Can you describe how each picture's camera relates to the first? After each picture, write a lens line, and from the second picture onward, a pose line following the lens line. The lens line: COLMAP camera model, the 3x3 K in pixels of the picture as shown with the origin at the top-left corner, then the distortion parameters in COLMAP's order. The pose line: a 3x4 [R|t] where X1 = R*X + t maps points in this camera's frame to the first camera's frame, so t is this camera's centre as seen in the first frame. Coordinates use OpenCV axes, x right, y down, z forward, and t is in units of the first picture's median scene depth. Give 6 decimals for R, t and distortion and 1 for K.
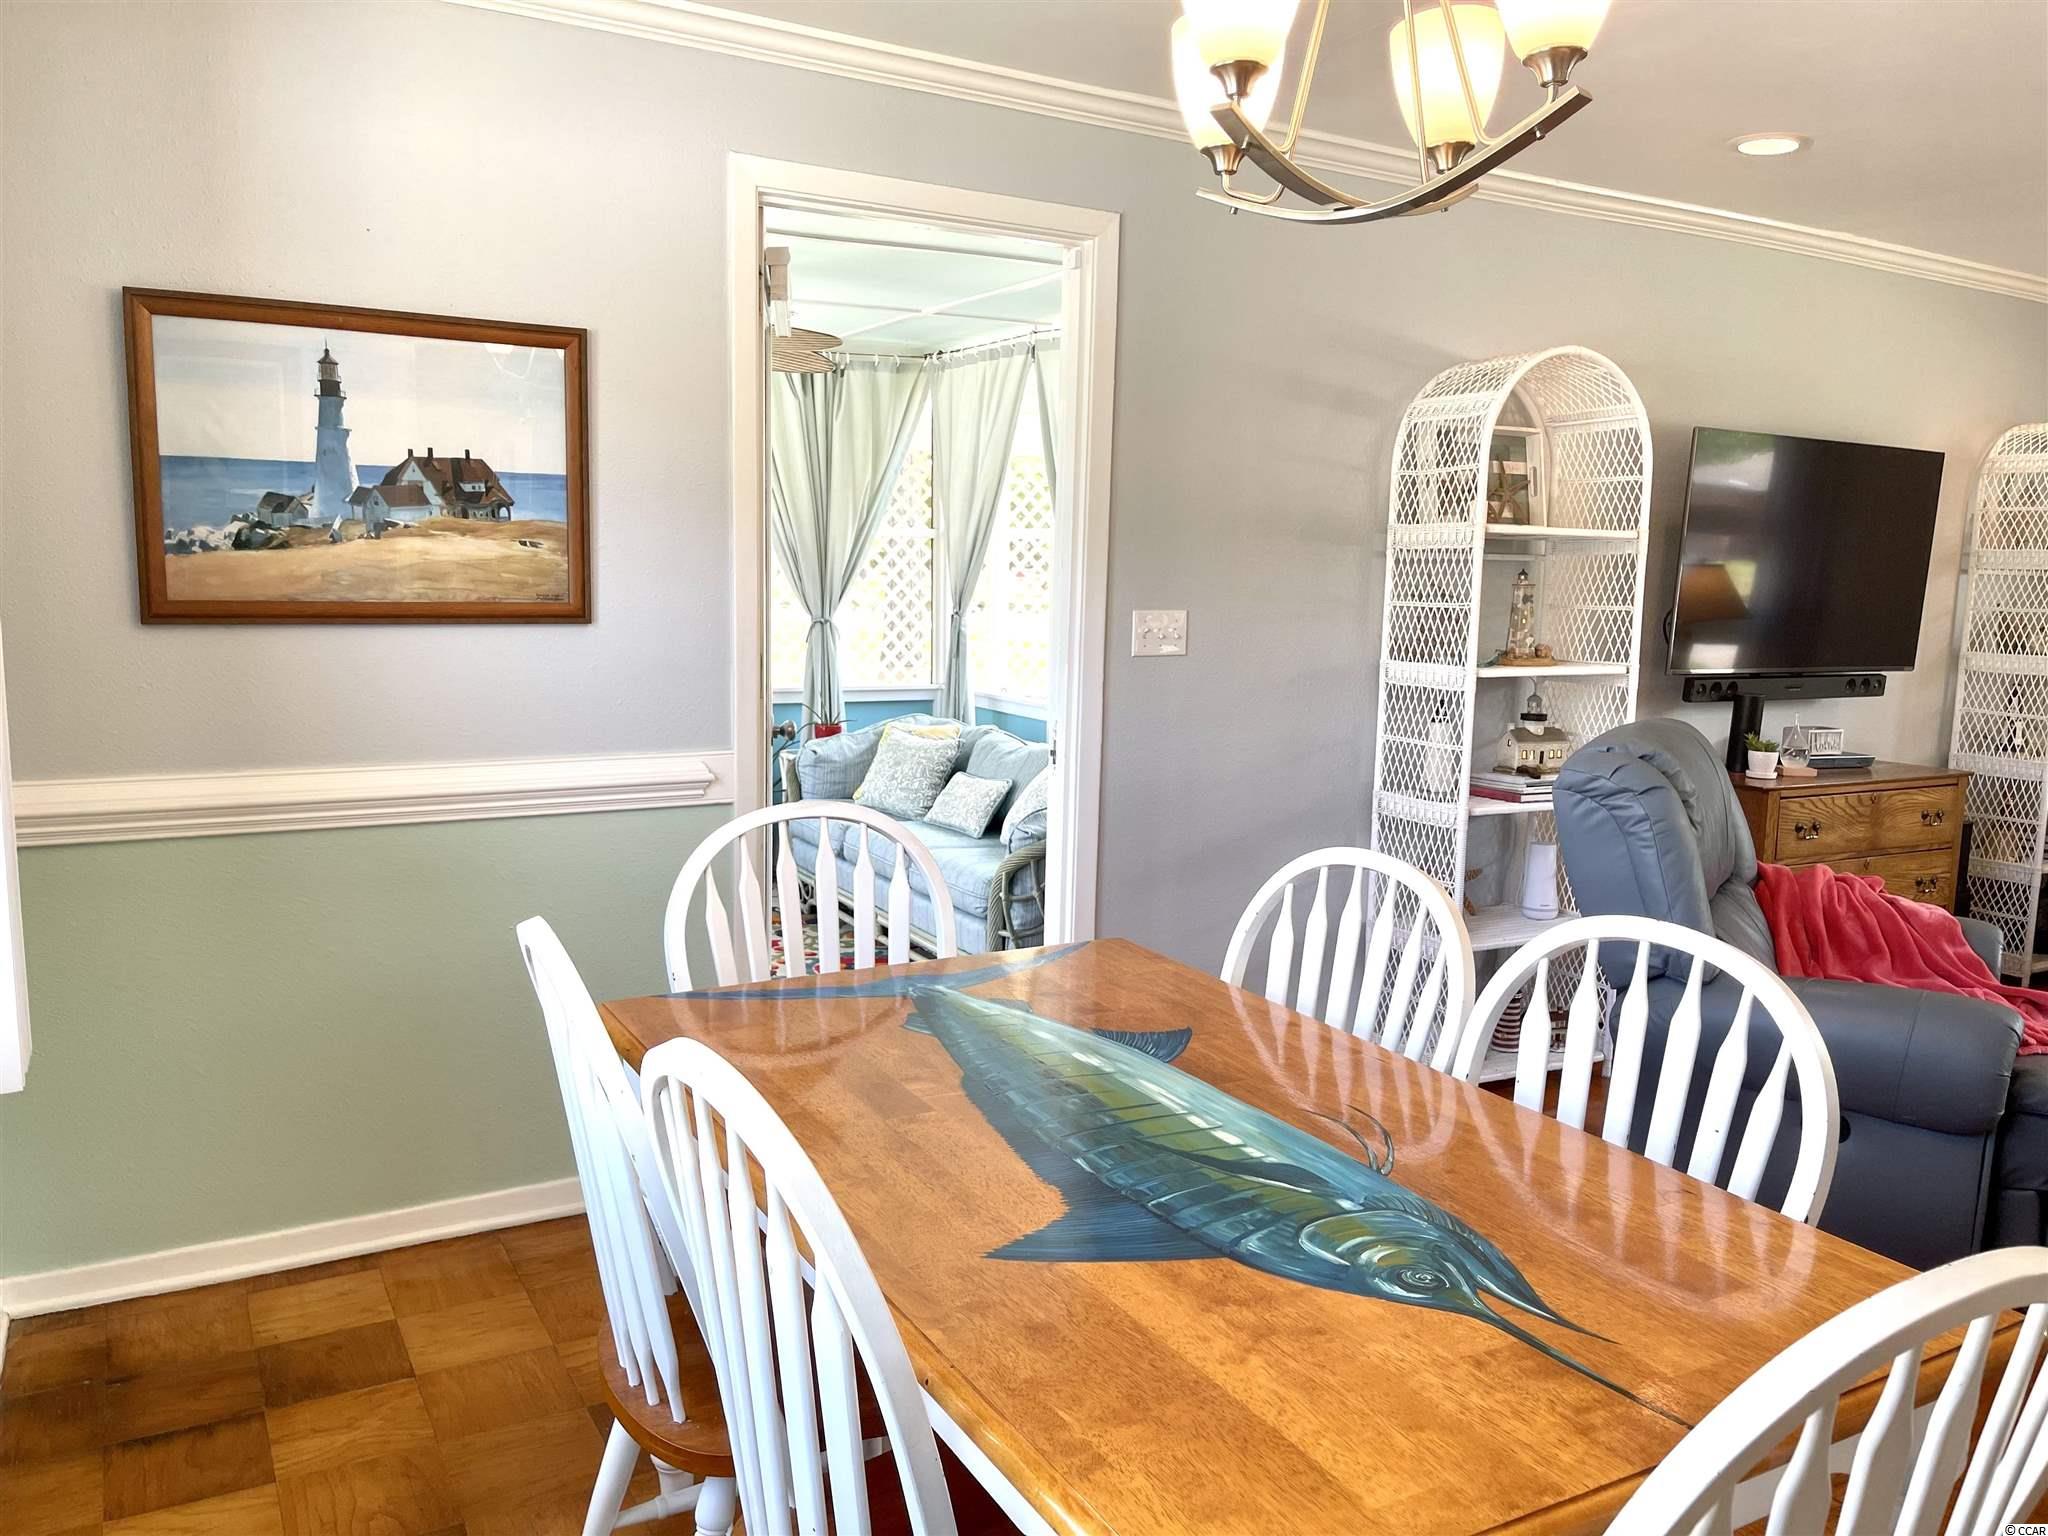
lens RADIAL K [[1555.0, 0, 1014.5], [0, 1555.0, 779.6], [0, 0, 1]] dist [0.073977, -0.096073]
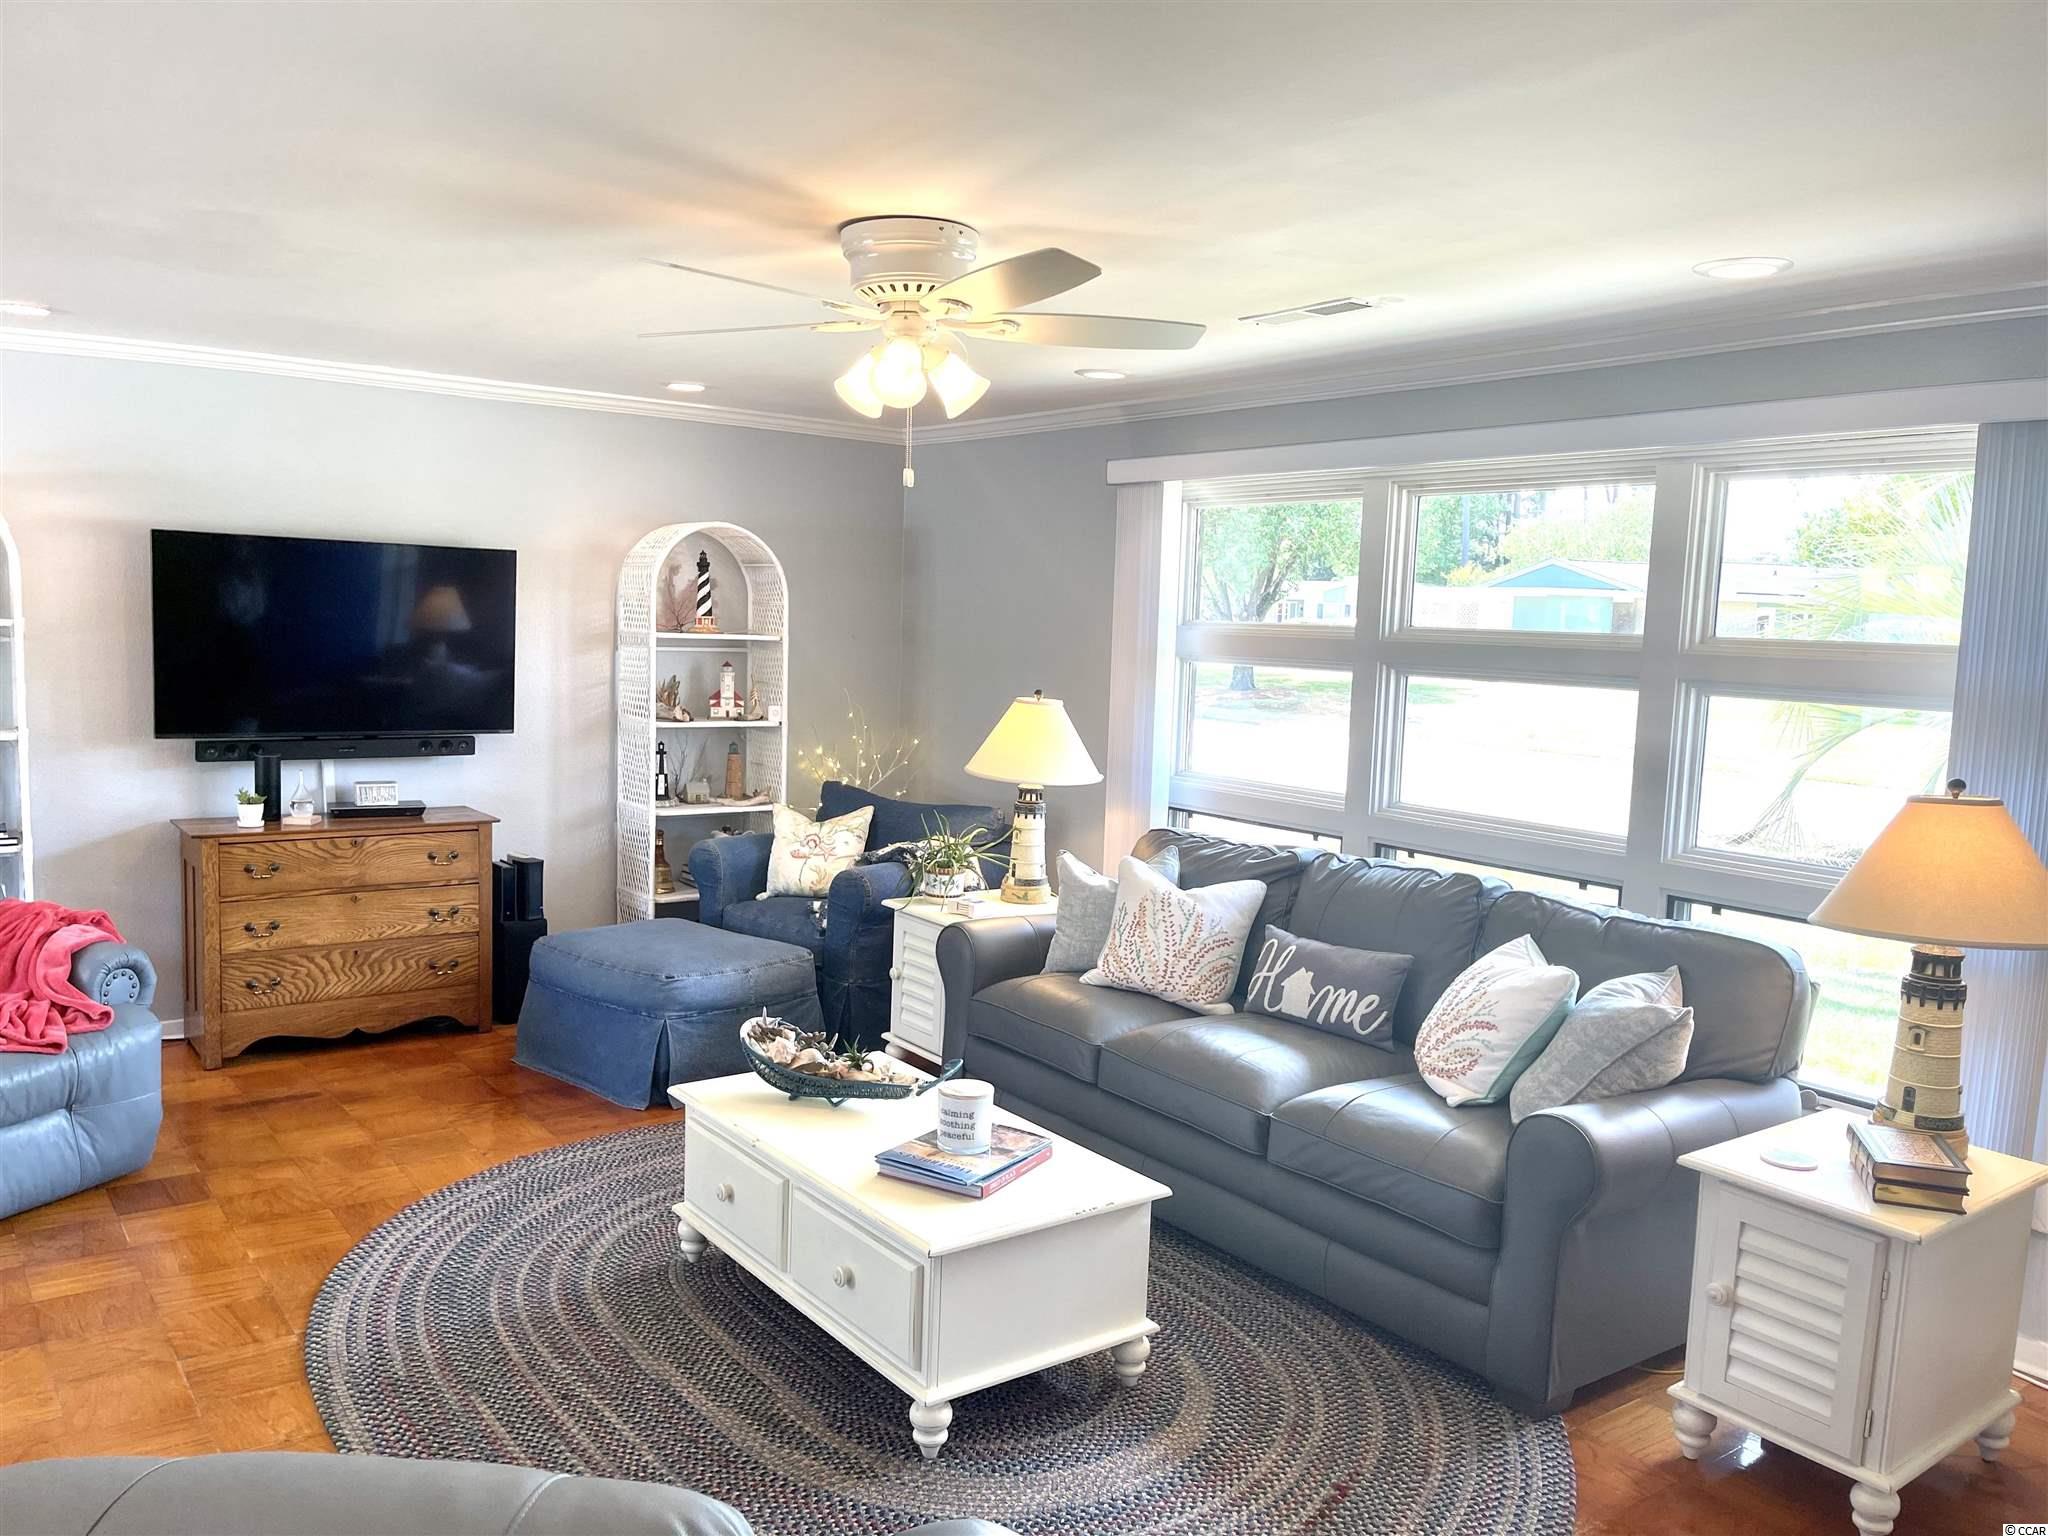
lens RADIAL K [[1555.0, 0, 1014.5], [0, 1555.0, 779.6], [0, 0, 1]] dist [0.073977, -0.096073]
pose [[0.992197, -0.002615, 0.124654, 1.402793], [0.005803, 0.999665, -0.025217, -0.004861], [-0.124546, 0.025744, 0.991880, -0.371422]]
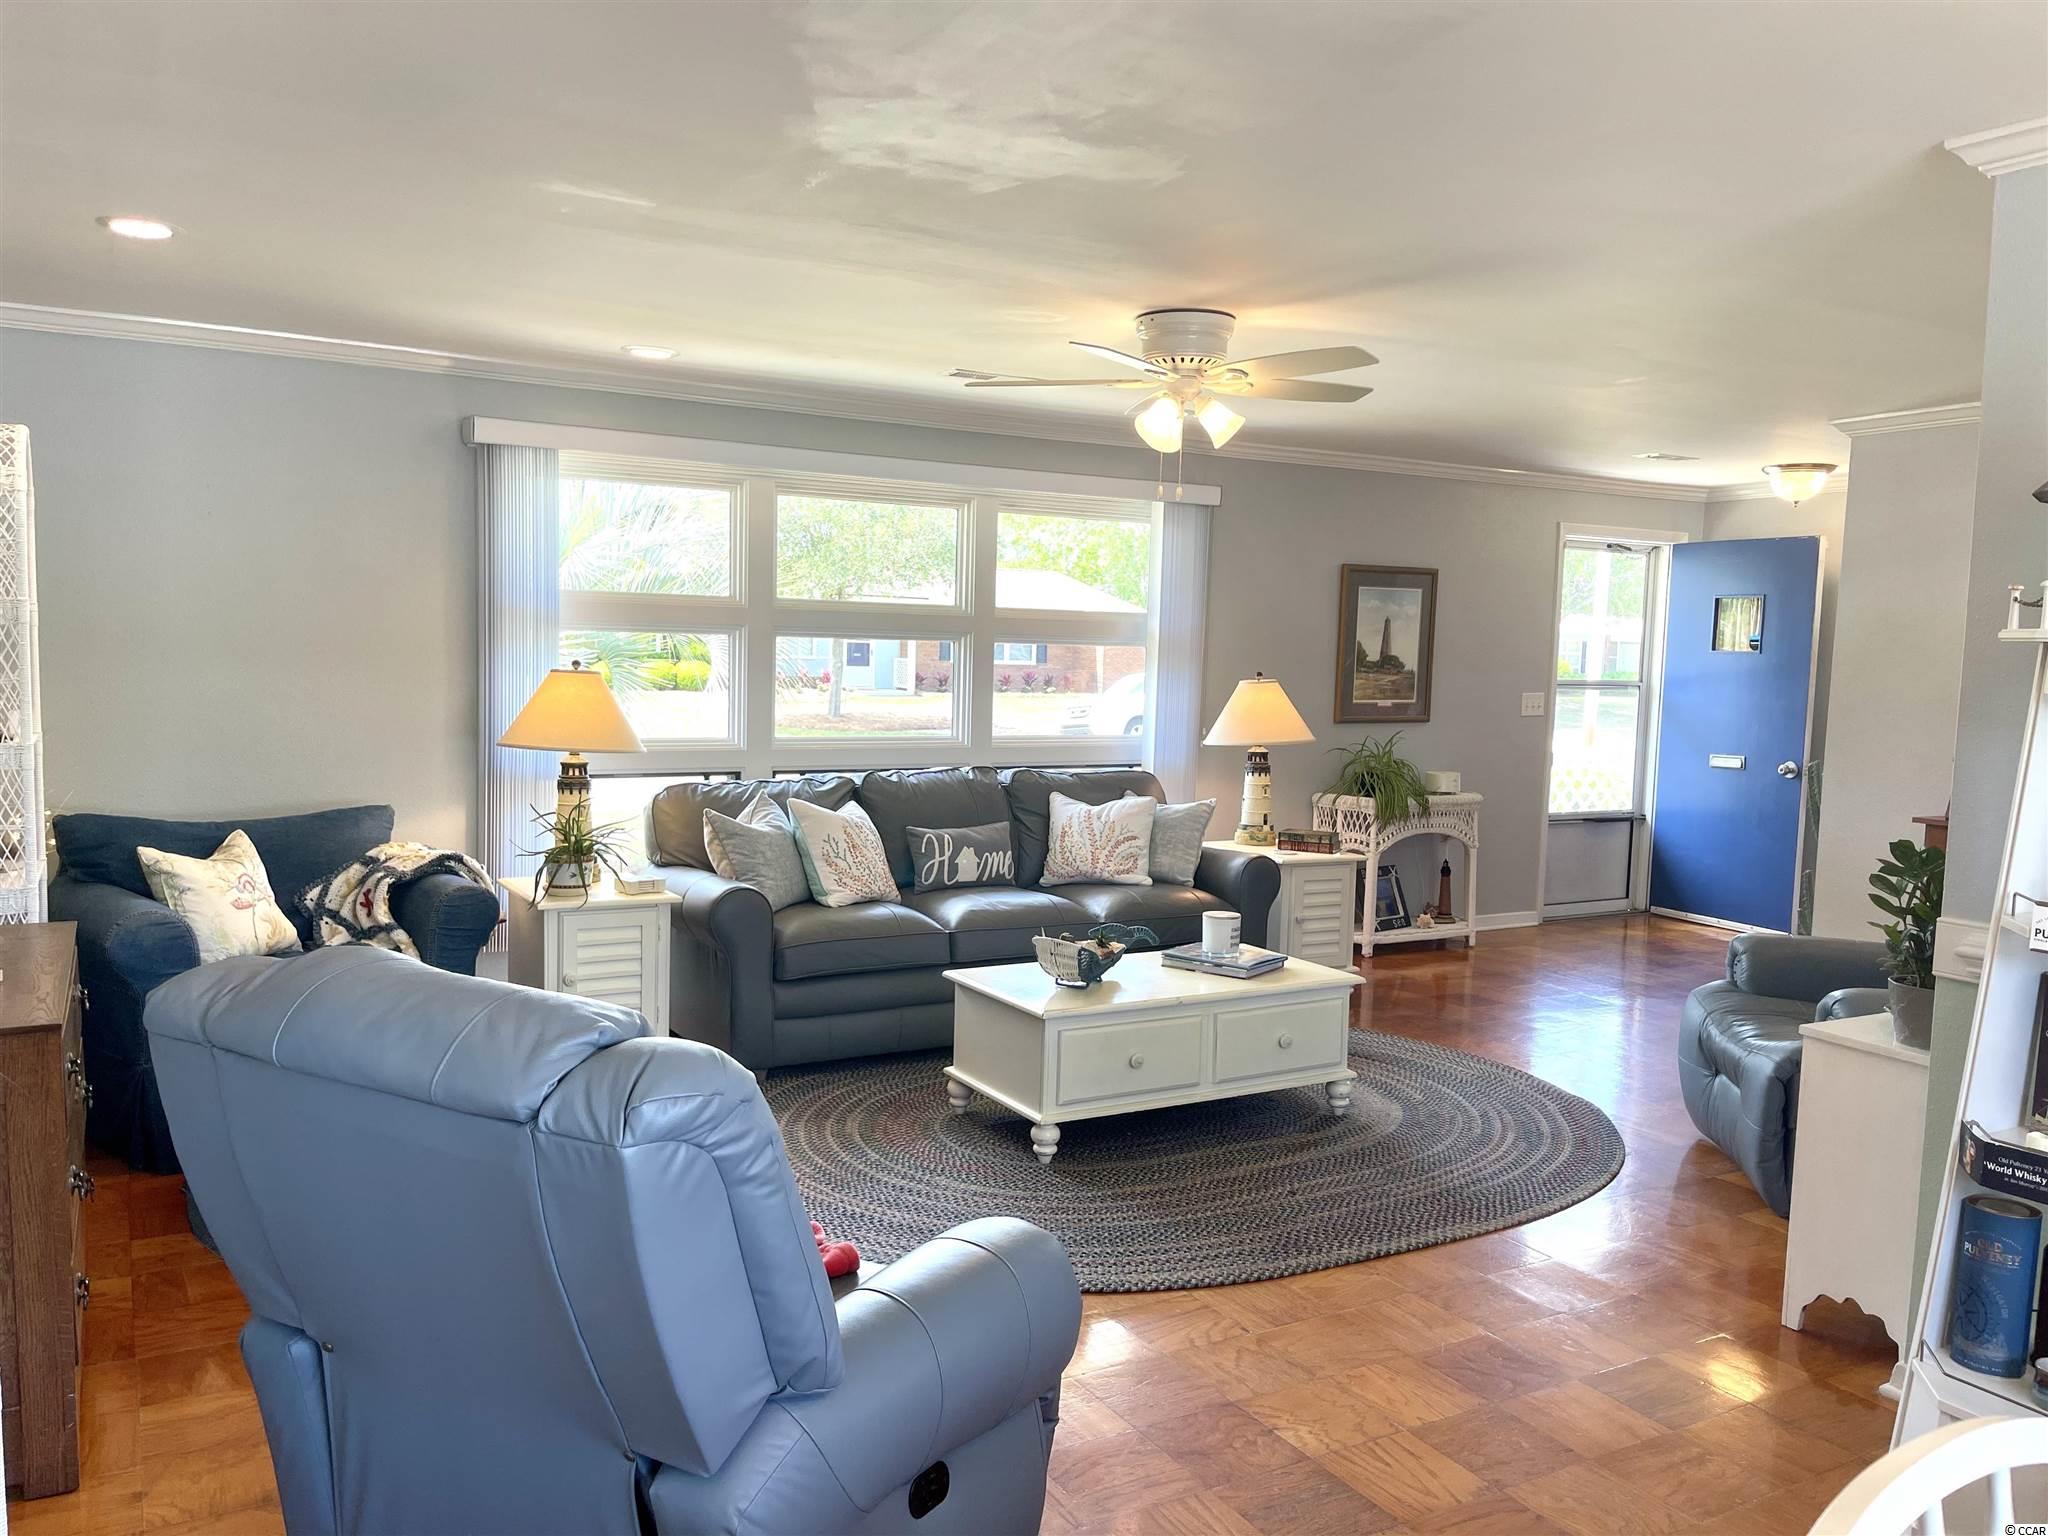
lens RADIAL K [[1555.0, 0, 1014.5], [0, 1555.0, 779.6], [0, 0, 1]] dist [0.073977, -0.096073]
pose [[-0.009829, -0.107770, 0.994127, -0.134126], [0.110883, 0.987927, 0.108194, -0.160280], [-0.993785, 0.111295, 0.002240, 0.957292]]
